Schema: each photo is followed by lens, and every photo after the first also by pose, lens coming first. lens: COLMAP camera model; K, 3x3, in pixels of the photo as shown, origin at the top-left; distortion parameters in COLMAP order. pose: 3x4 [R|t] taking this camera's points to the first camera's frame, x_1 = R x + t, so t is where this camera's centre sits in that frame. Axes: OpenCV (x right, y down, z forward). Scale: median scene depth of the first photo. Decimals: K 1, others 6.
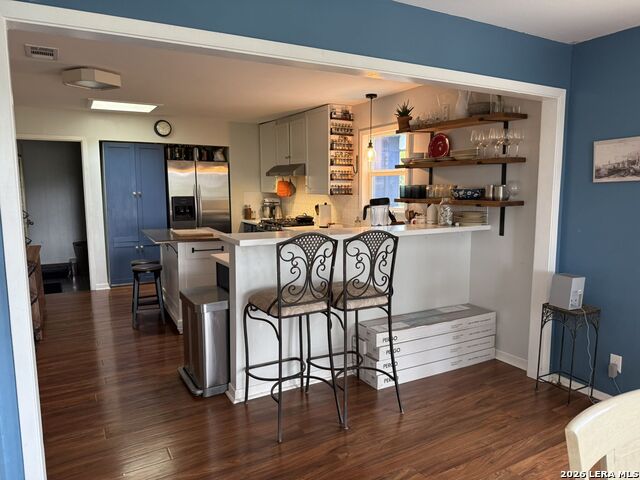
lens RADIAL K [[450.8, 0, 320.0], [0, 450.8, 240.0], [0, 0, 1]] dist [0.043131, -0.086122]
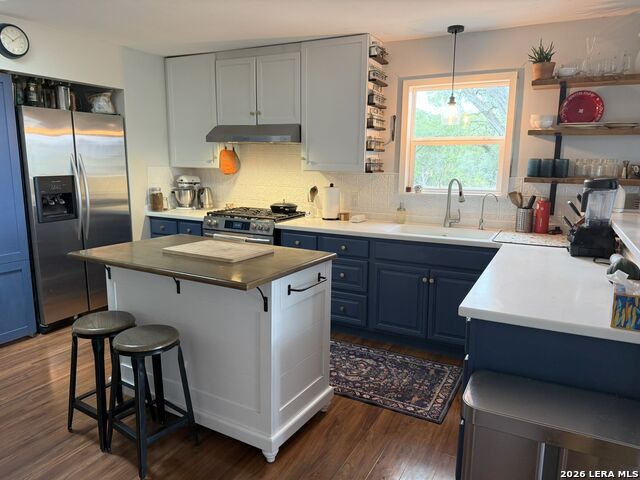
lens RADIAL K [[450.8, 0, 320.0], [0, 450.8, 240.0], [0, 0, 1]] dist [0.043131, -0.086122]
pose [[0.837326, -0.087579, 0.539644, -0.336674], [0.055848, 0.995624, 0.074925, -0.043435], [-0.543844, -0.032599, 0.838553, 0.378881]]
